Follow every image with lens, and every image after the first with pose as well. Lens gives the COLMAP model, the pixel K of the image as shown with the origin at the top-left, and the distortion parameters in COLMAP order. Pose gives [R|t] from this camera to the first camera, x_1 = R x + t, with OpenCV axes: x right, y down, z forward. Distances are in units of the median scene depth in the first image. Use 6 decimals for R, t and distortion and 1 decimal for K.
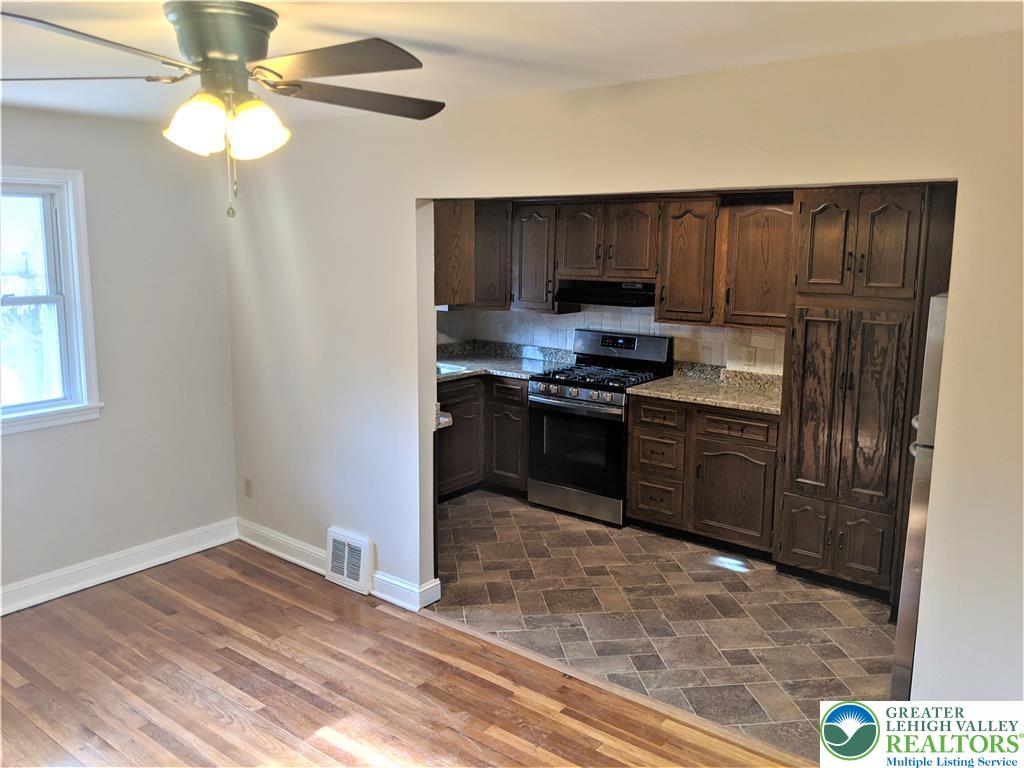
lens RADIAL K [[805.4, 0, 511.2], [0, 805.4, 371.8], [0, 0, 1]] dist [0.088483, -0.192062]
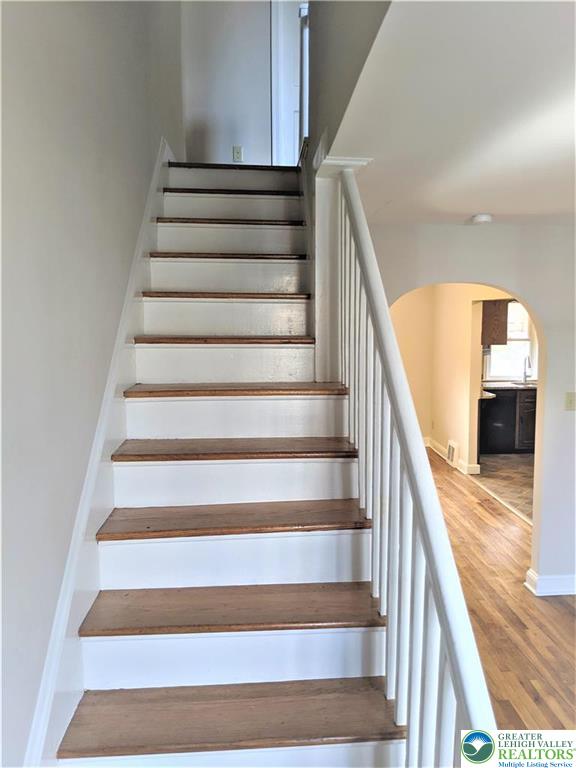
lens RADIAL K [[612.7, 0, 288.0], [0, 612.7, 384.0], [0, 0, 1]] dist [0.001845, -0.019608]
pose [[0.660144, 0.071828, -0.747697, 0.813853], [-0.113305, 0.993550, -0.004592, 0.096347], [0.742545, 0.087749, 0.664024, -0.556166]]
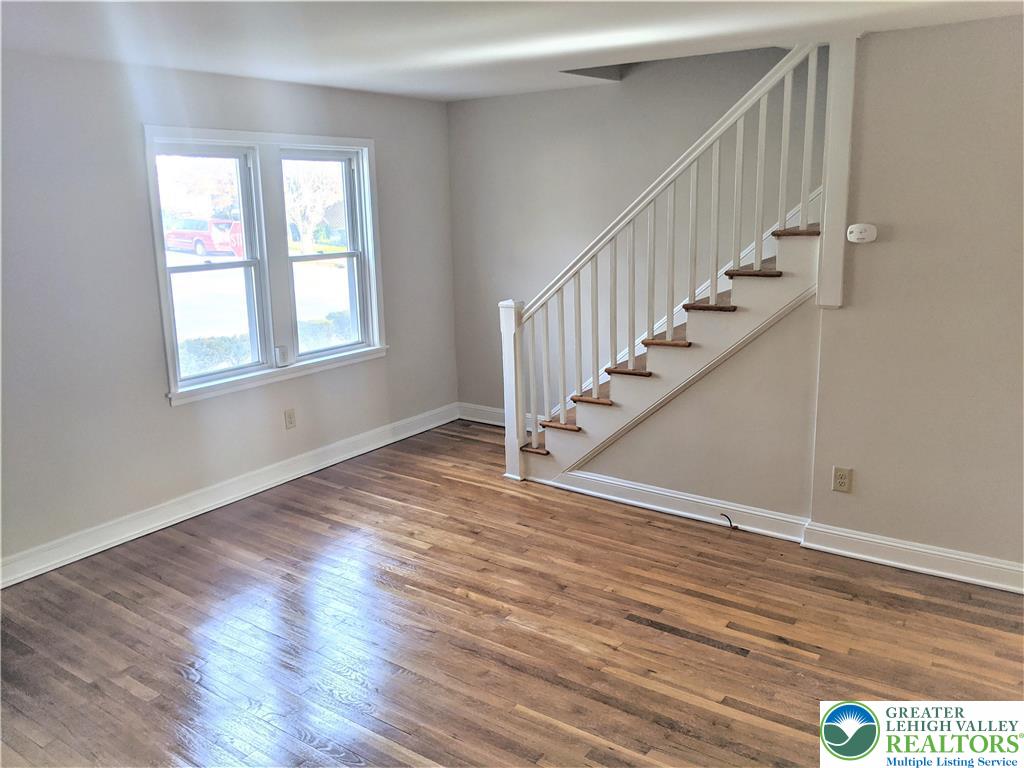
lens RADIAL K [[805.4, 0, 511.2], [0, 805.4, 371.8], [0, 0, 1]] dist [0.088483, -0.192062]
pose [[-0.997875, 0.022027, -0.061321, 0.800135], [-0.001865, 0.931086, 0.364796, -0.093867], [0.065130, 0.364135, -0.929066, 0.762556]]
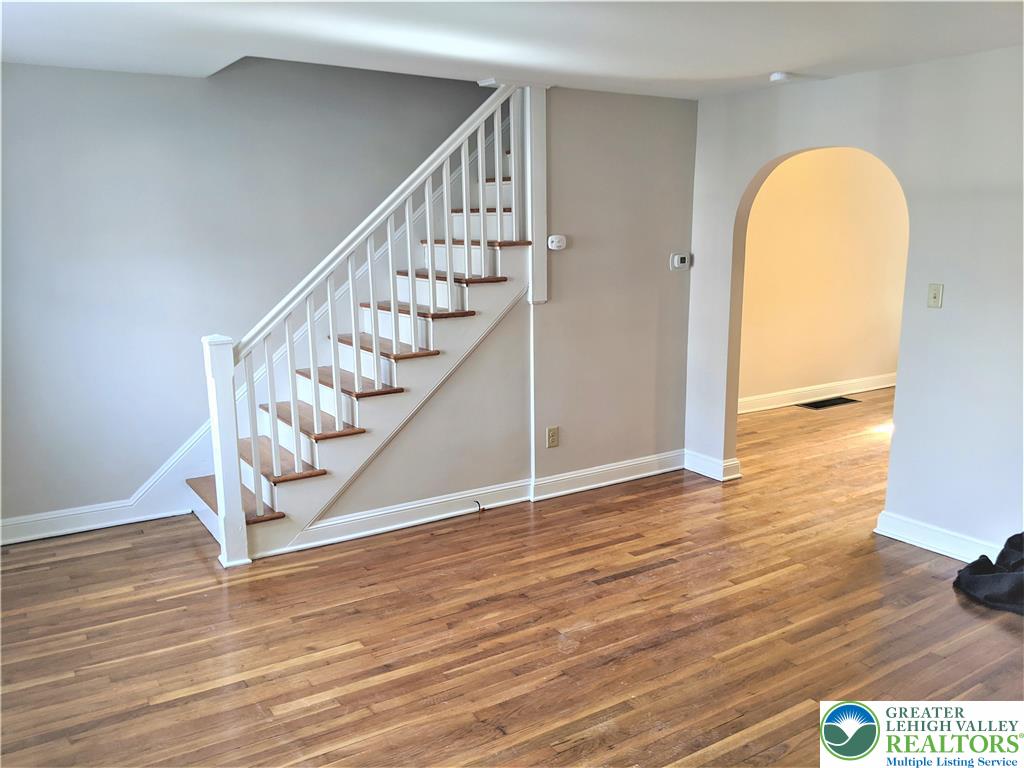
lens RADIAL K [[805.4, 0, 511.2], [0, 805.4, 371.8], [0, 0, 1]] dist [0.088483, -0.192062]
pose [[-0.327155, 0.158003, -0.931668, 1.465317], [-0.147793, 0.965234, 0.215593, 0.025555], [0.933342, 0.208226, -0.292430, 0.231415]]
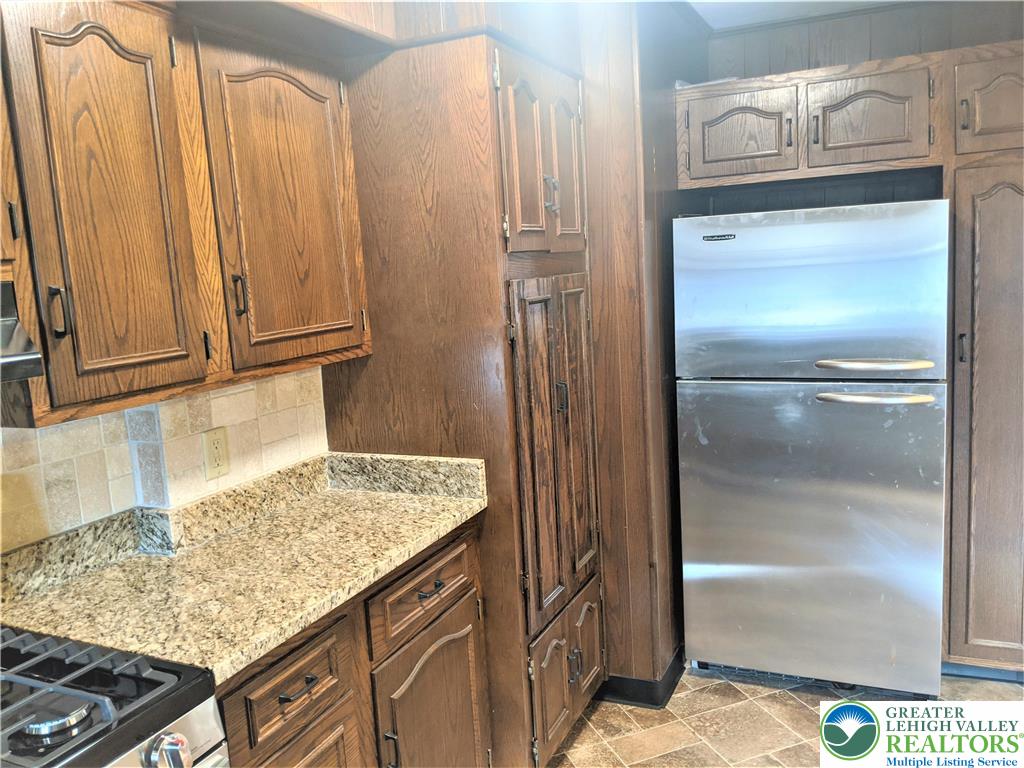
lens RADIAL K [[828.7, 0, 525.2], [0, 828.7, 373.9], [0, 0, 1]] dist [0.036011, -0.012890]
pose [[-0.245729, -0.128510, 0.960782, -0.149746], [0.214873, 0.959293, 0.183266, -0.116642], [-0.945223, 0.251480, -0.208113, 1.113303]]
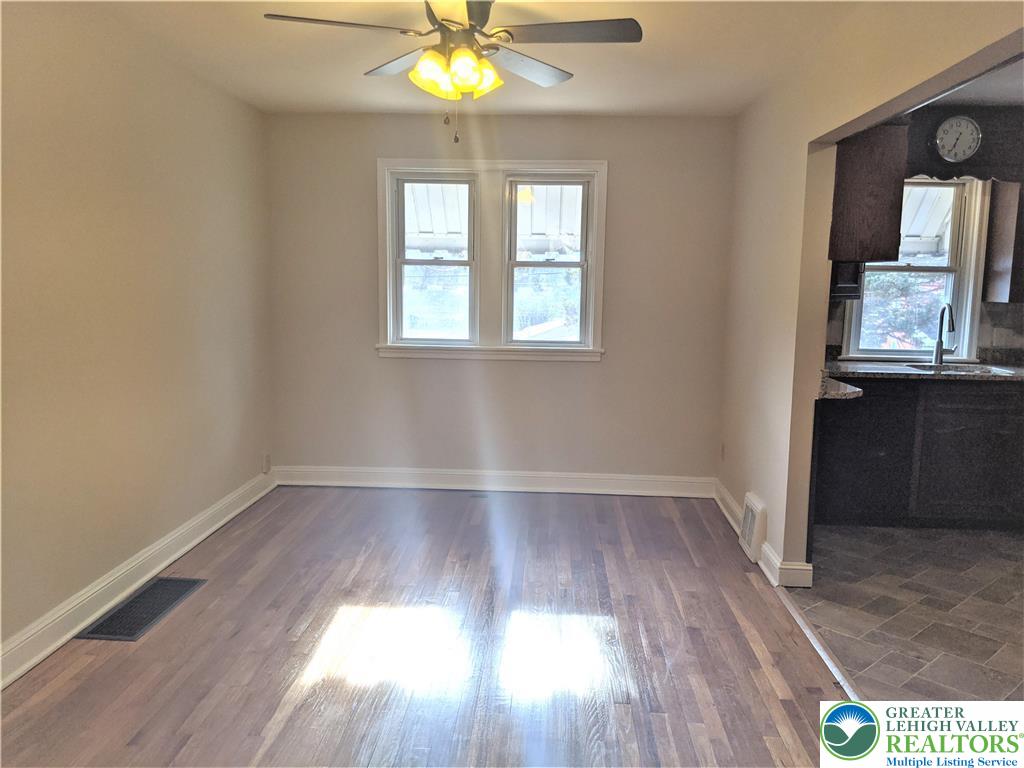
lens RADIAL K [[814.4, 0, 512.0], [0, 814.4, 384.0], [0, 0, 1]] dist [0.109066, -0.206628]
pose [[0.577729, 0.109620, -0.808834, 0.436407], [-0.144687, 0.989001, 0.030692, 0.073786], [0.803303, 0.099296, 0.587235, 0.161821]]
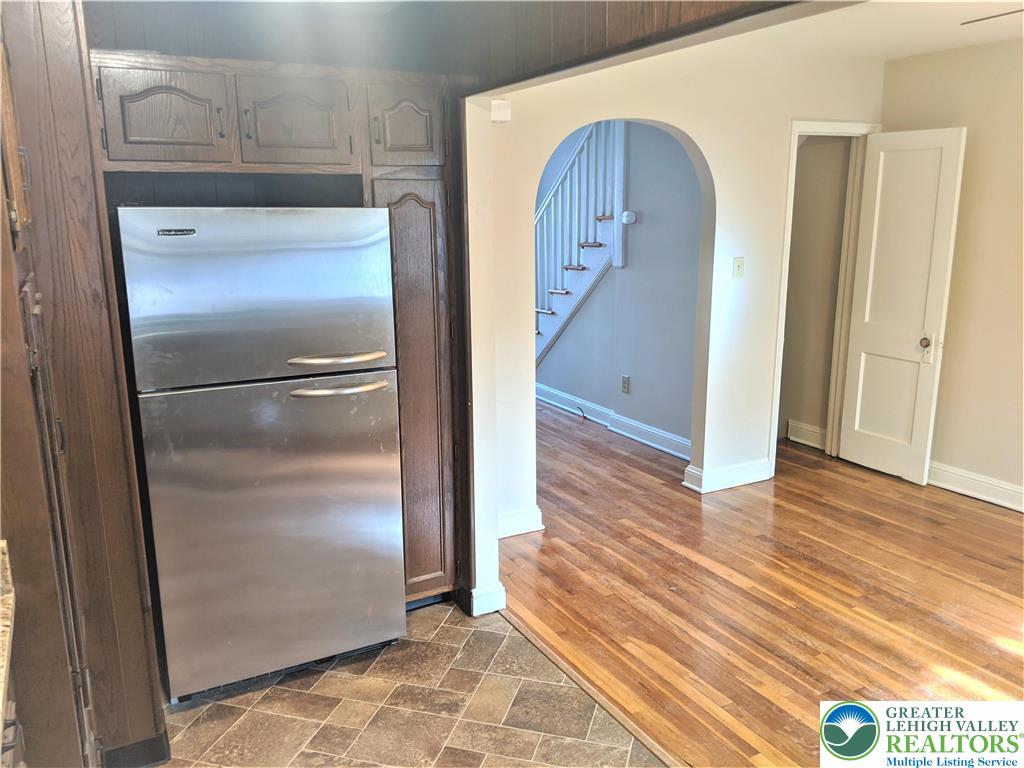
lens RADIAL K [[819.8, 0, 497.8], [0, 819.8, 393.0], [0, 0, 1]] dist [0.015868, -0.005365]
pose [[-0.913498, -0.086655, 0.397509, 0.004574], [0.072119, 0.927090, 0.367836, -0.158669], [-0.400401, 0.364685, -0.840645, 1.244410]]
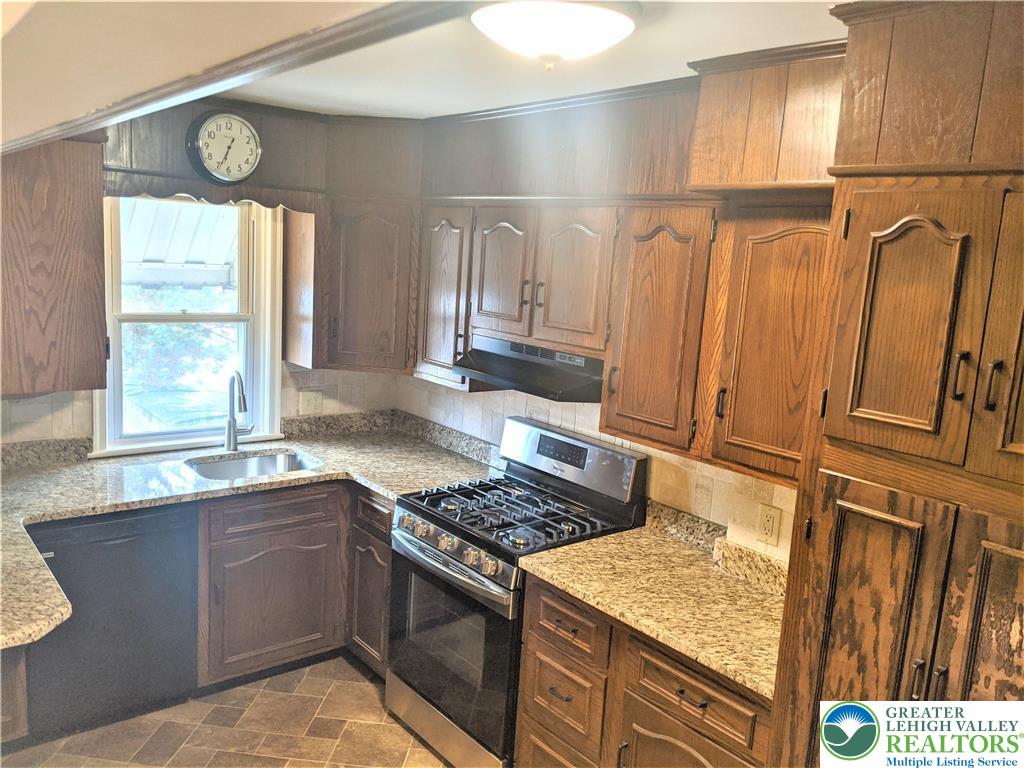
lens RADIAL K [[816.9, 0, 512.0], [0, 816.9, 384.0], [0, 0, 1]] dist [0.001845, -0.019608]
pose [[0.975918, 0.087534, -0.199804, 0.278469], [-0.088812, 0.996045, 0.002572, -0.110014], [0.199239, 0.015235, 0.979832, 0.571131]]
